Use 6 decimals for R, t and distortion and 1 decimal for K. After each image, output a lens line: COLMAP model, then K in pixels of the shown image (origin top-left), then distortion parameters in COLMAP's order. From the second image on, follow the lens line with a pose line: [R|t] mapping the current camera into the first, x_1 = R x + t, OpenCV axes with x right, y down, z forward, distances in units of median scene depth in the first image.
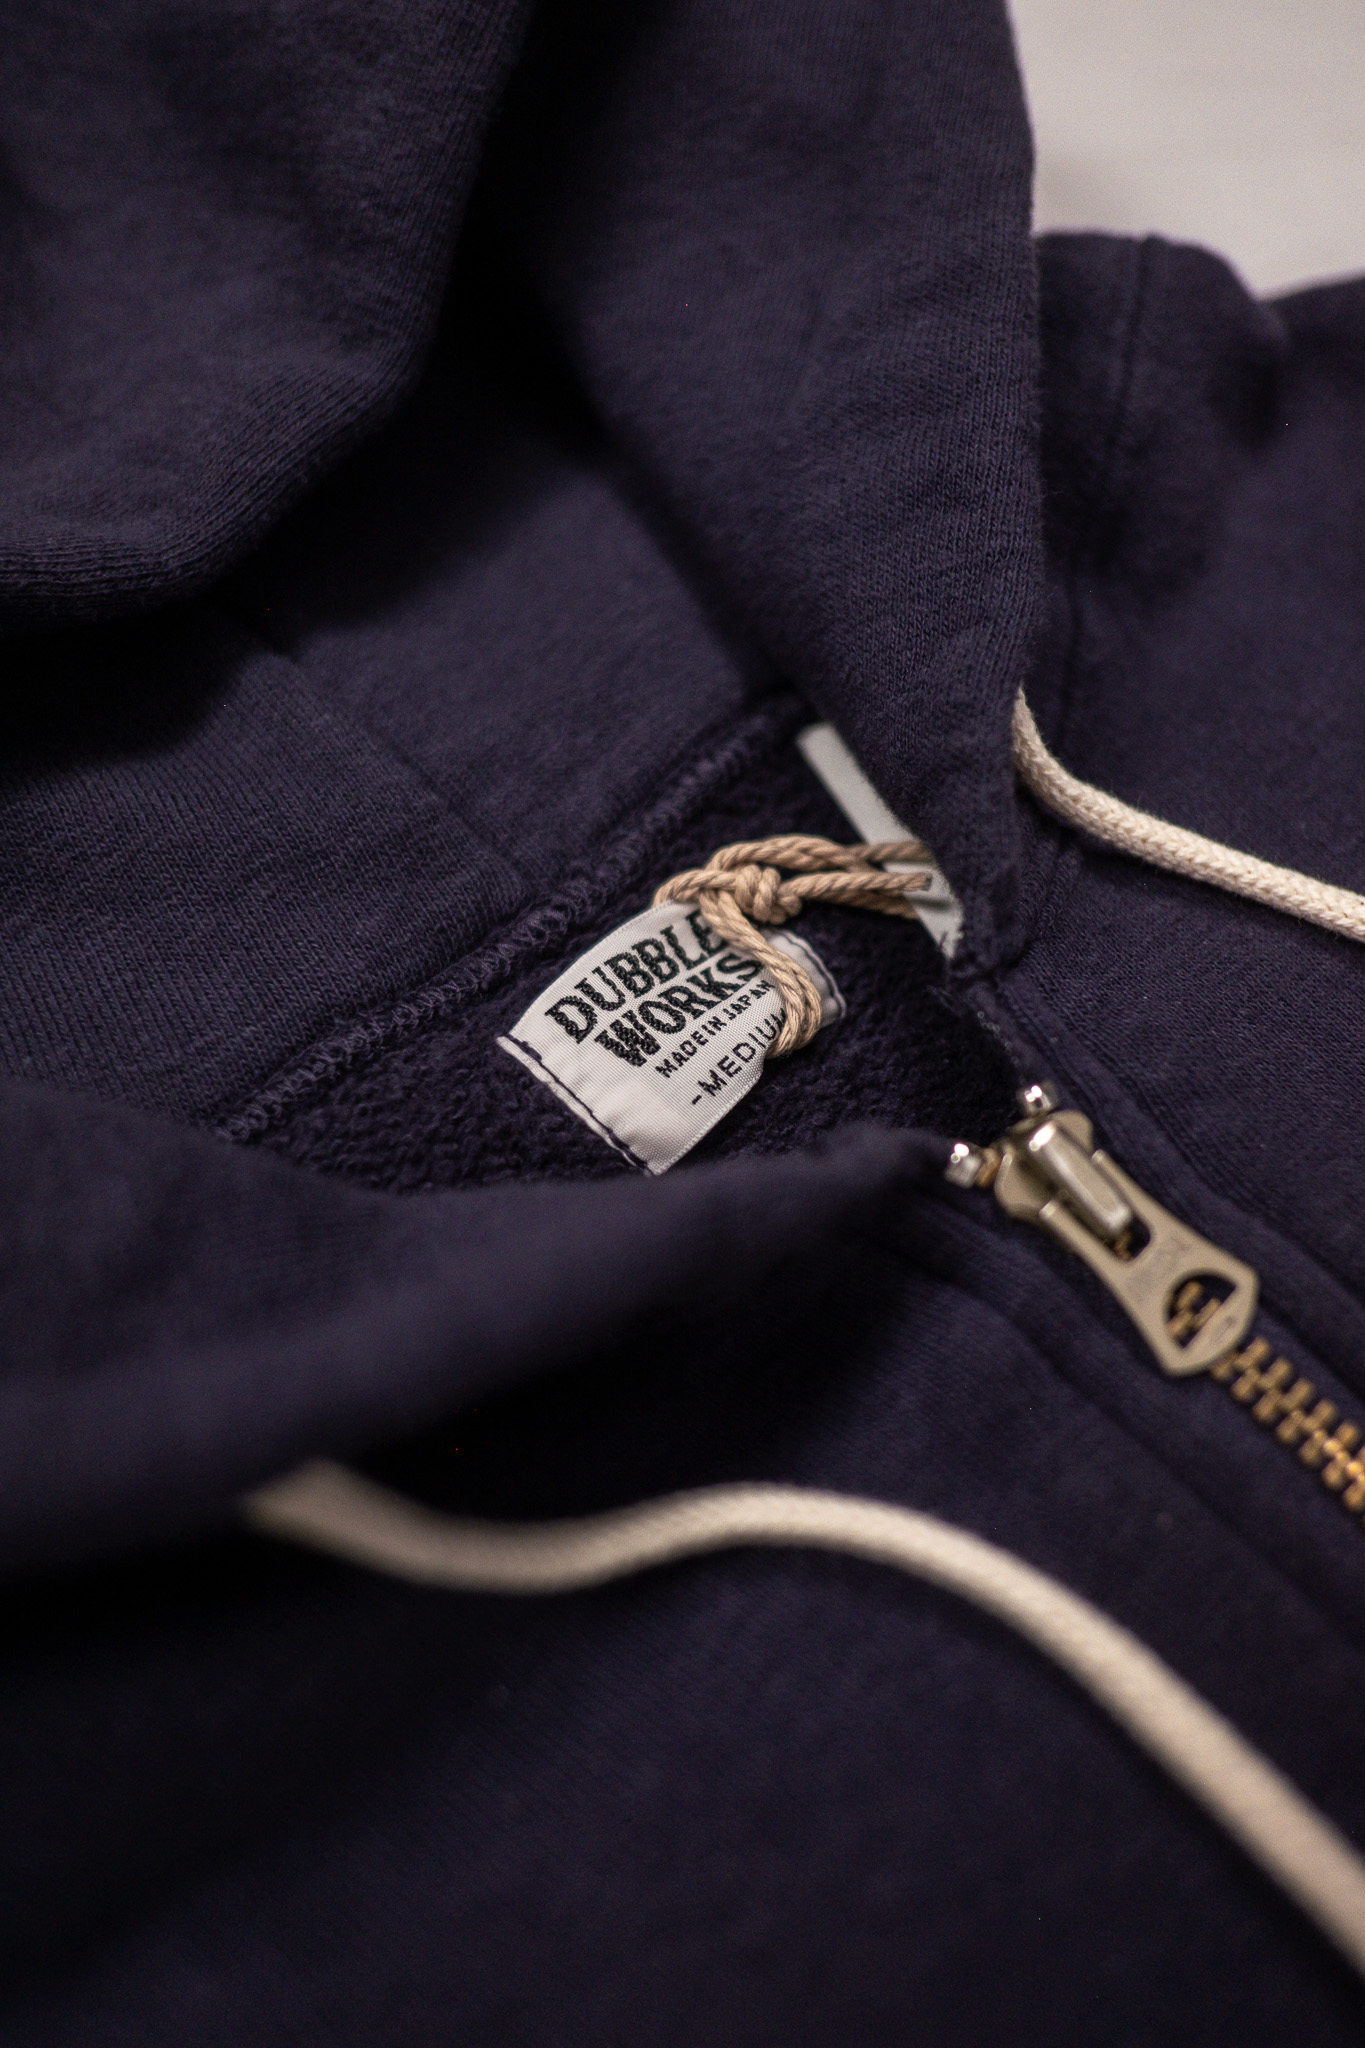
lens RADIAL K [[1623.8, 0, 682.5], [0, 1623.8, 1024.0], [0, 0, 1]] dist [-0.033689, 0.004349]
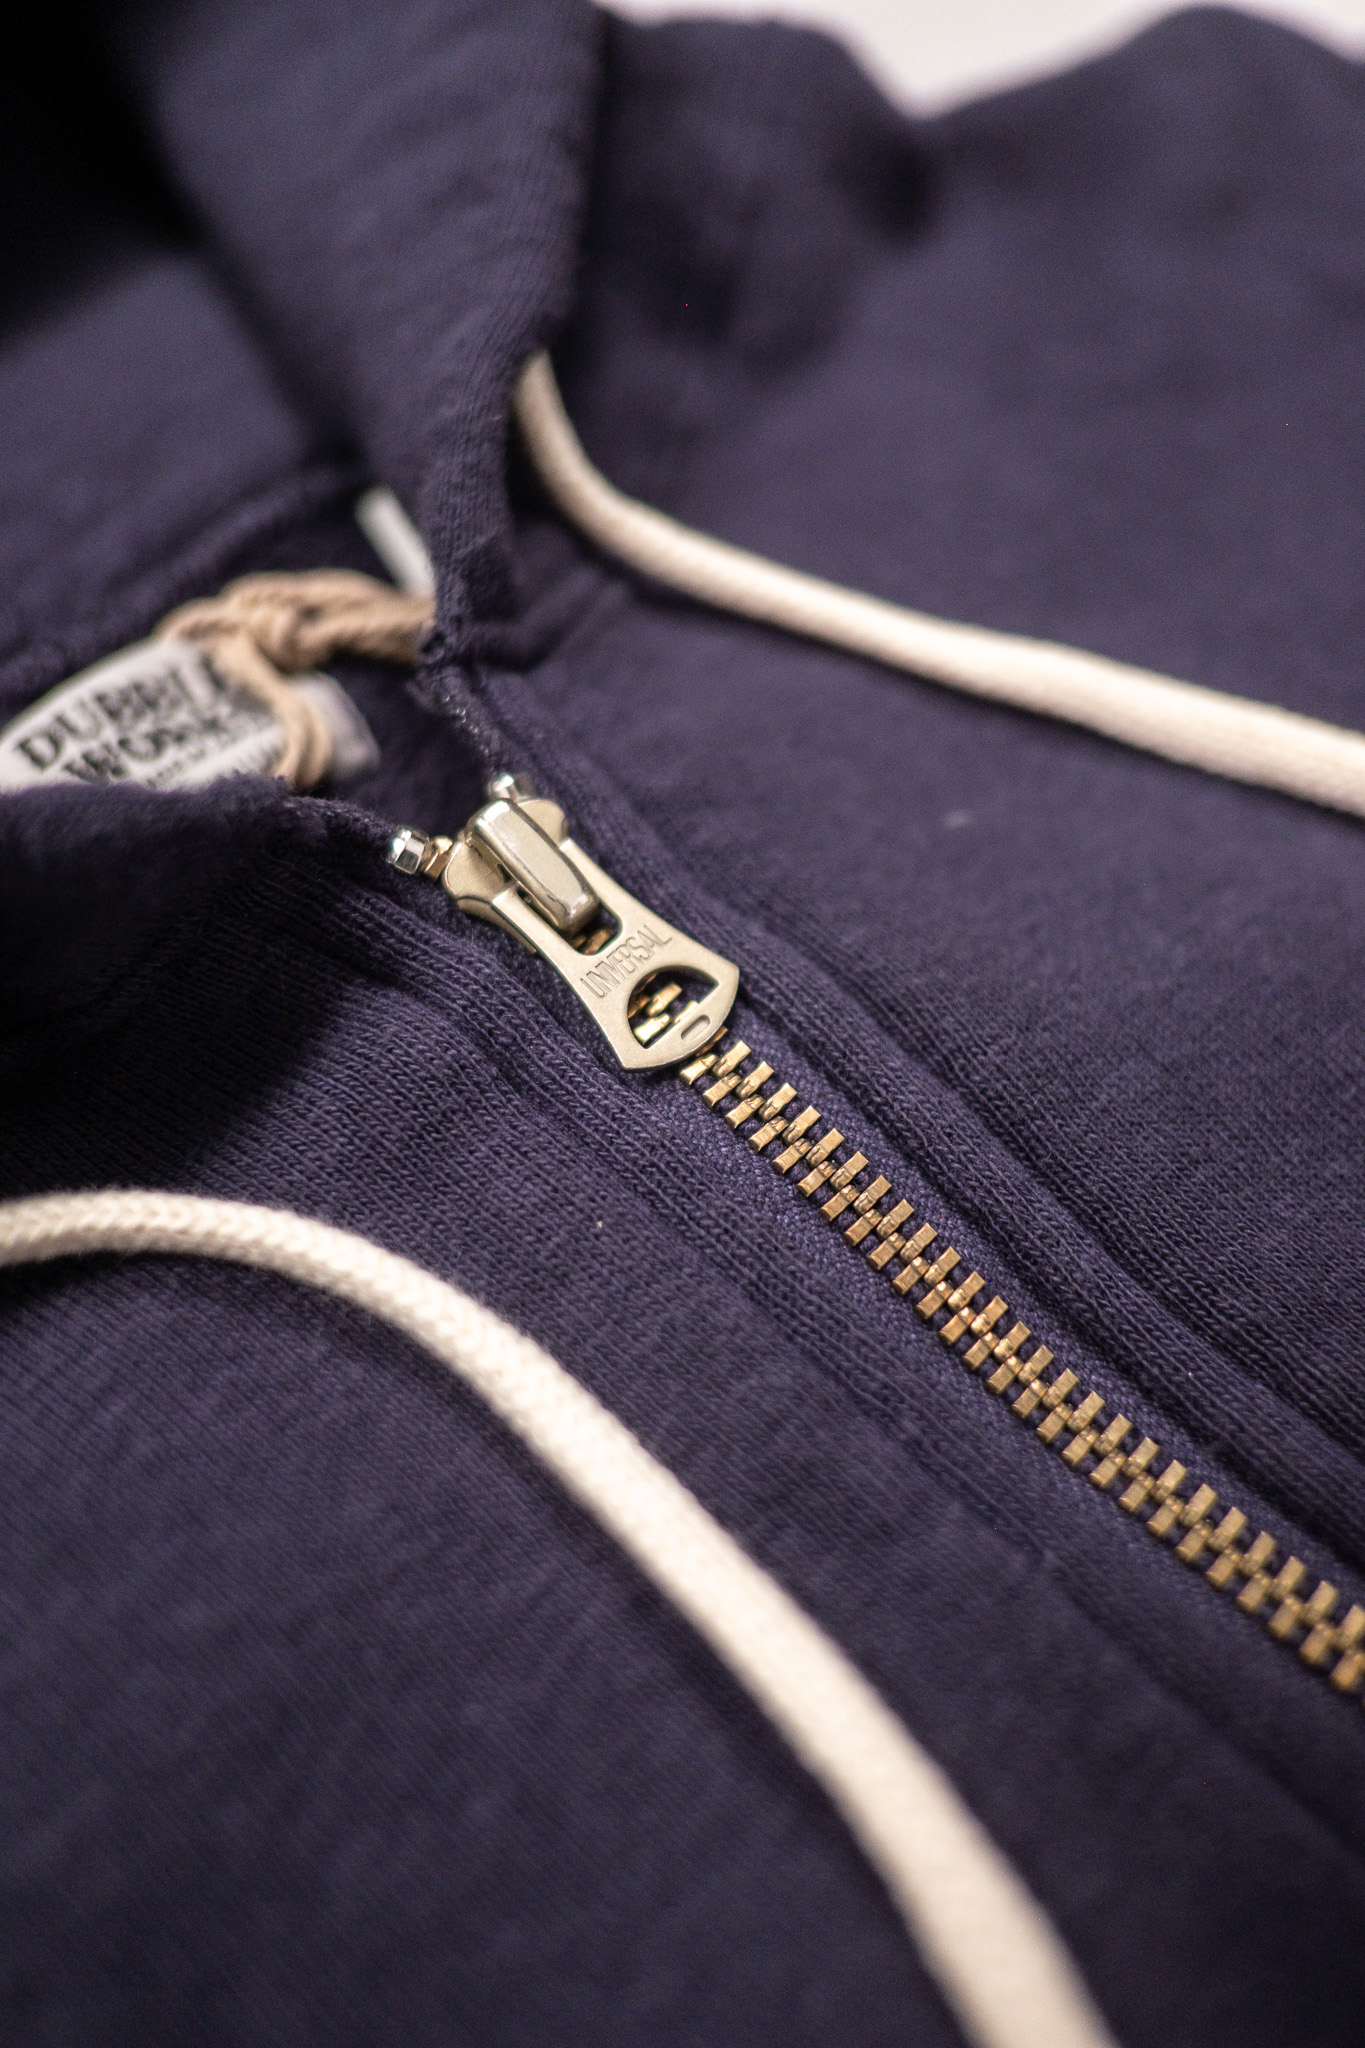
lens RADIAL K [[1623.8, 0, 682.5], [0, 1623.8, 1024.0], [0, 0, 1]] dist [-0.033689, 0.004349]
pose [[0.998801, -0.007361, 0.048401, 0.270302], [0.009717, 0.998770, -0.048625, 0.217389], [-0.047984, 0.049037, 0.997644, 0.119531]]
